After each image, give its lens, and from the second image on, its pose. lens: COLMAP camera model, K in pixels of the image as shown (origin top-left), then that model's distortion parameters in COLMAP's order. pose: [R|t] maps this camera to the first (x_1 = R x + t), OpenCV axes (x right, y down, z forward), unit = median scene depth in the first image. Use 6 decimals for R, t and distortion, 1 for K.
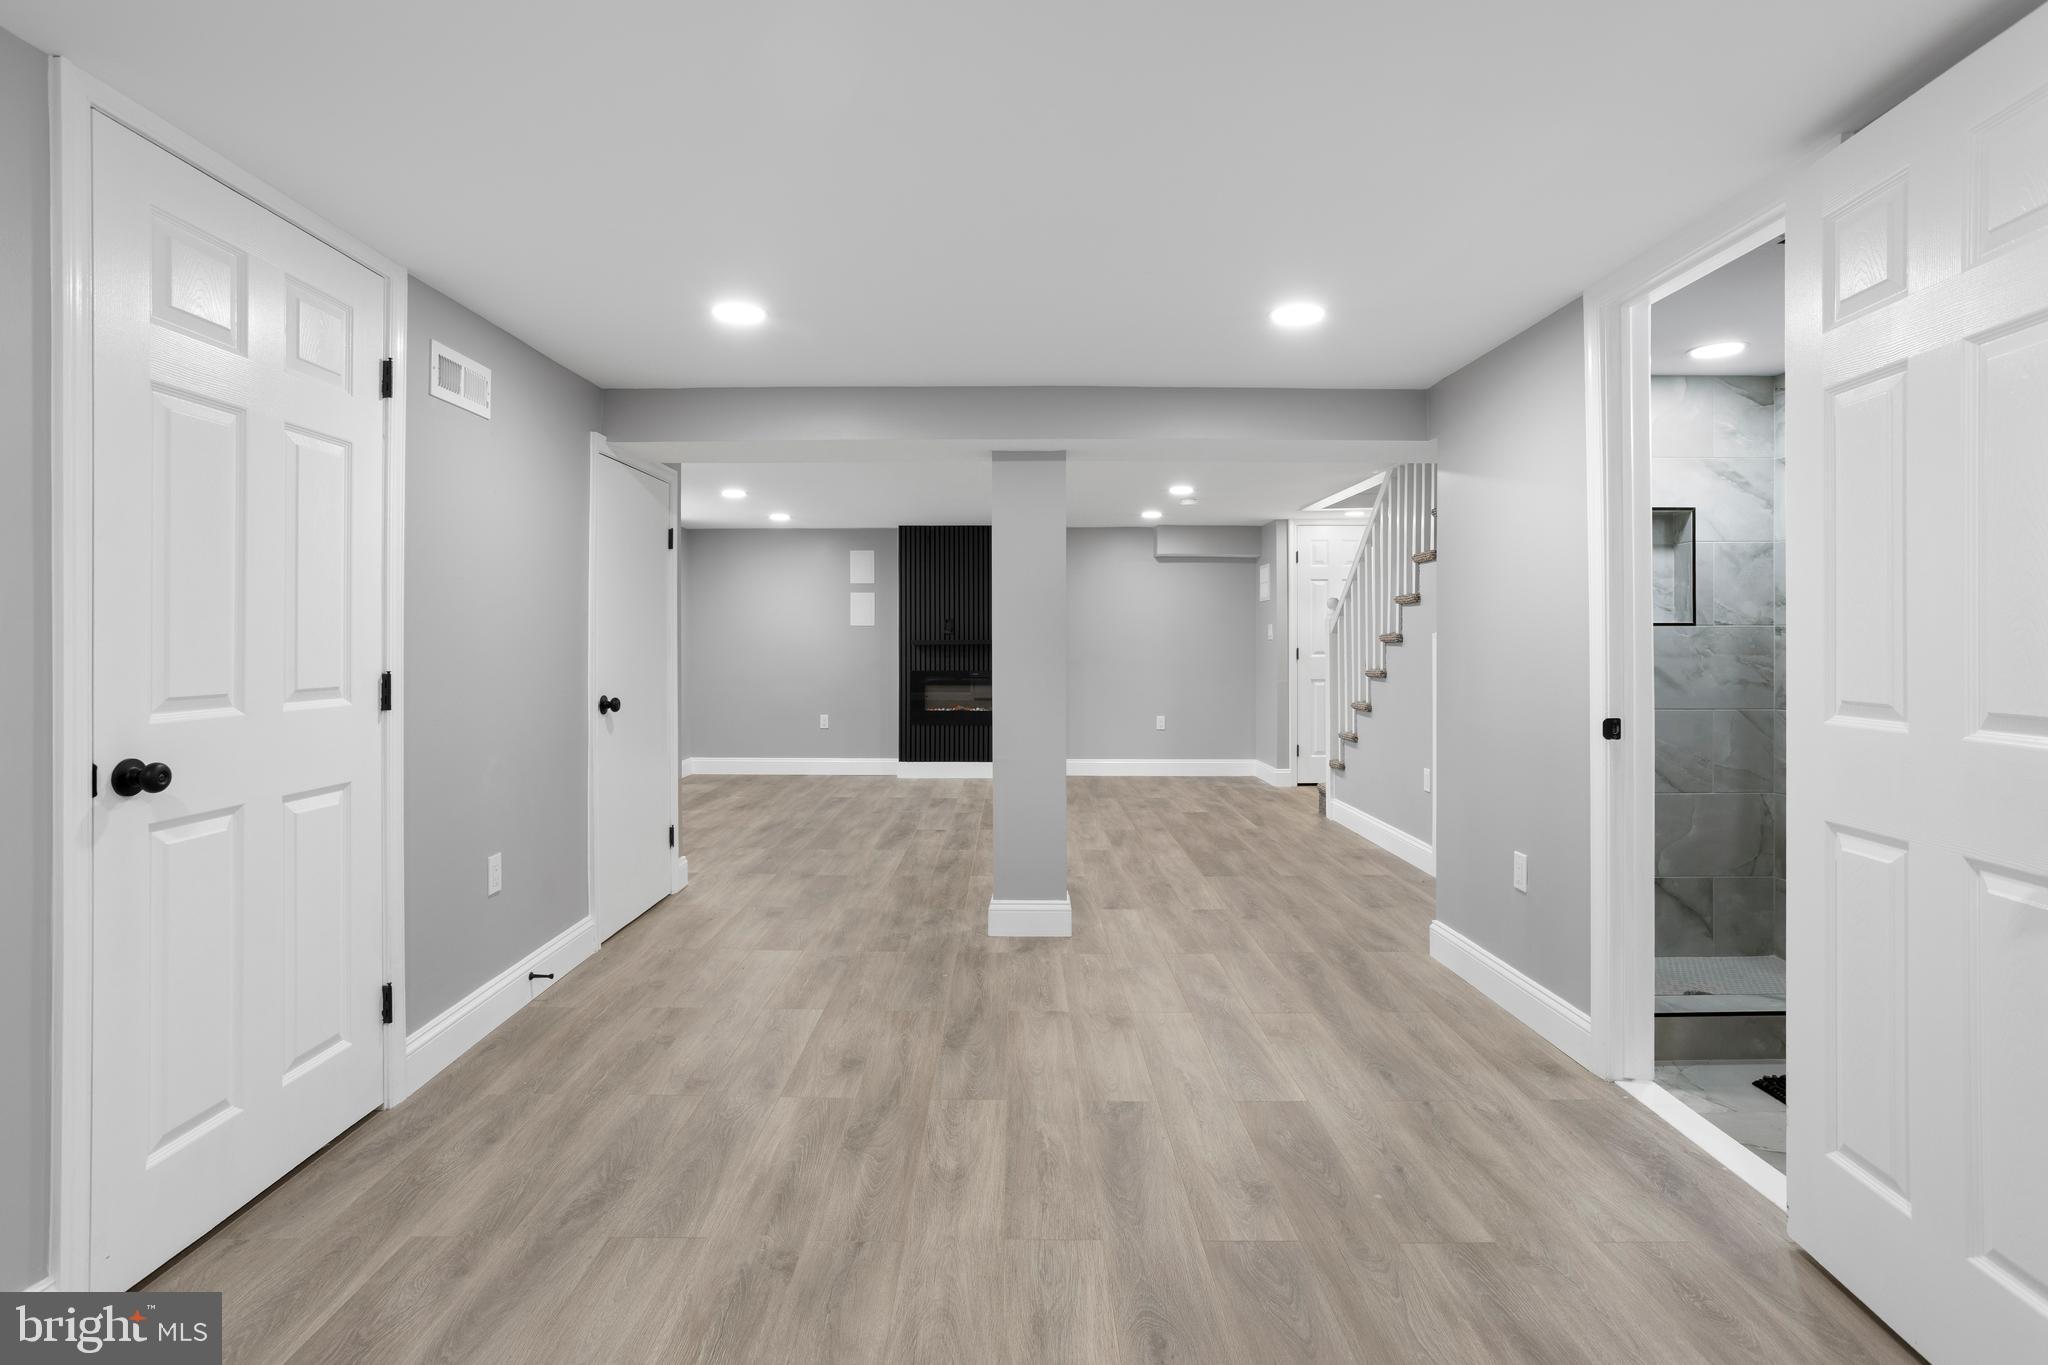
lens RADIAL K [[1010.1, 0, 1016.4], [0, 1010.1, 639.9], [0, 0, 1]] dist [-0.057406, 0.033672]
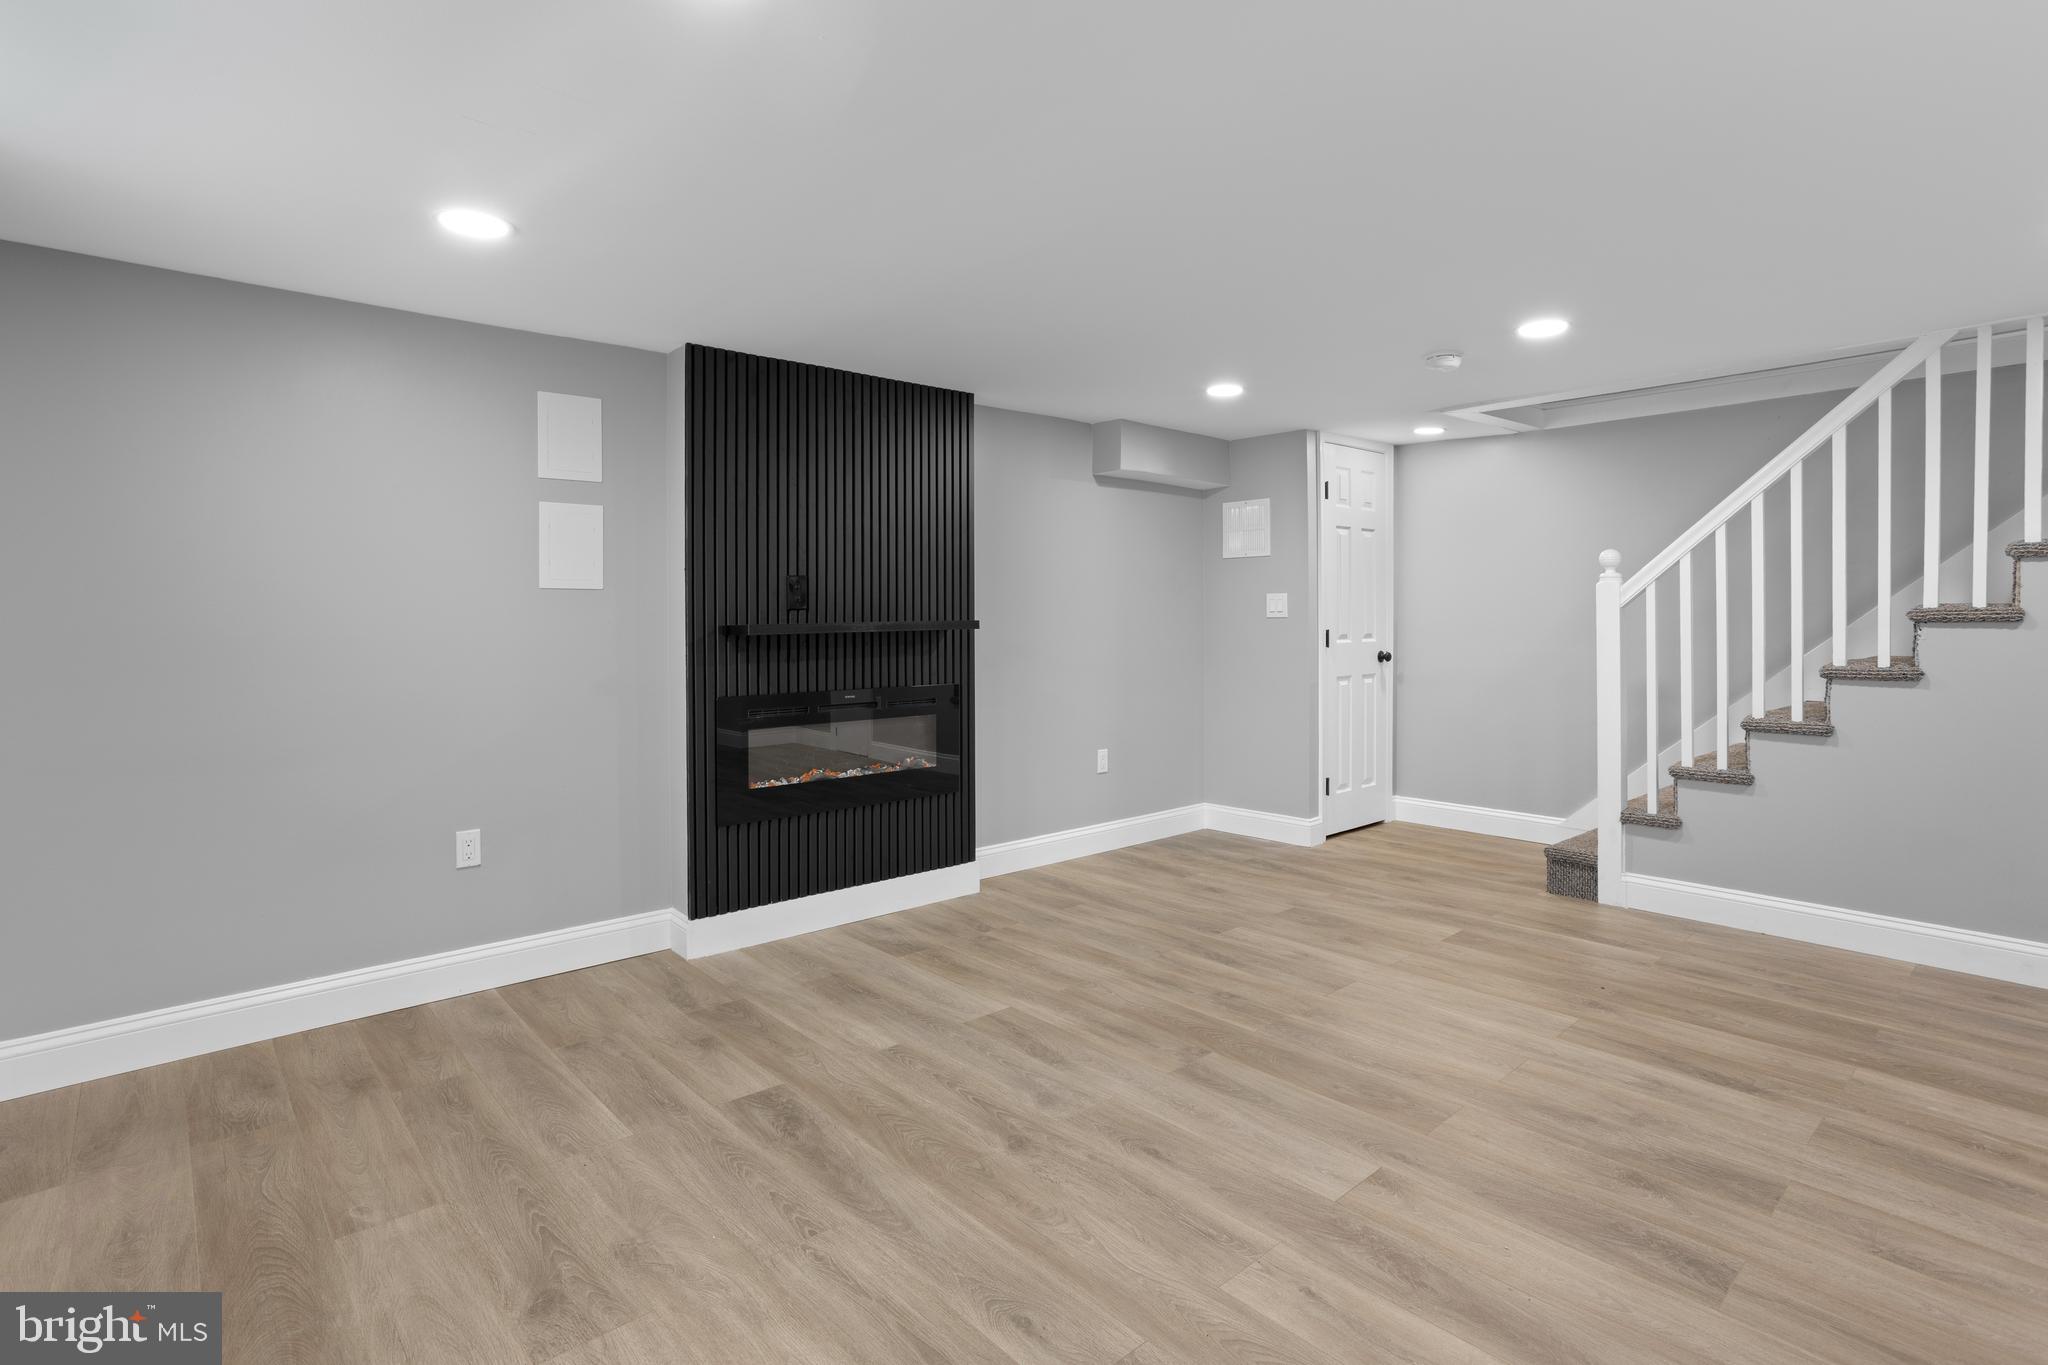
lens RADIAL K [[1010.1, 0, 1016.4], [0, 1010.1, 639.9], [0, 0, 1]] dist [-0.057406, 0.033672]
pose [[0.747857, -0.021464, 0.663513, -0.491342], [0.006279, 0.999661, 0.025261, -0.005437], [-0.663830, -0.014725, 0.747738, 1.043470]]
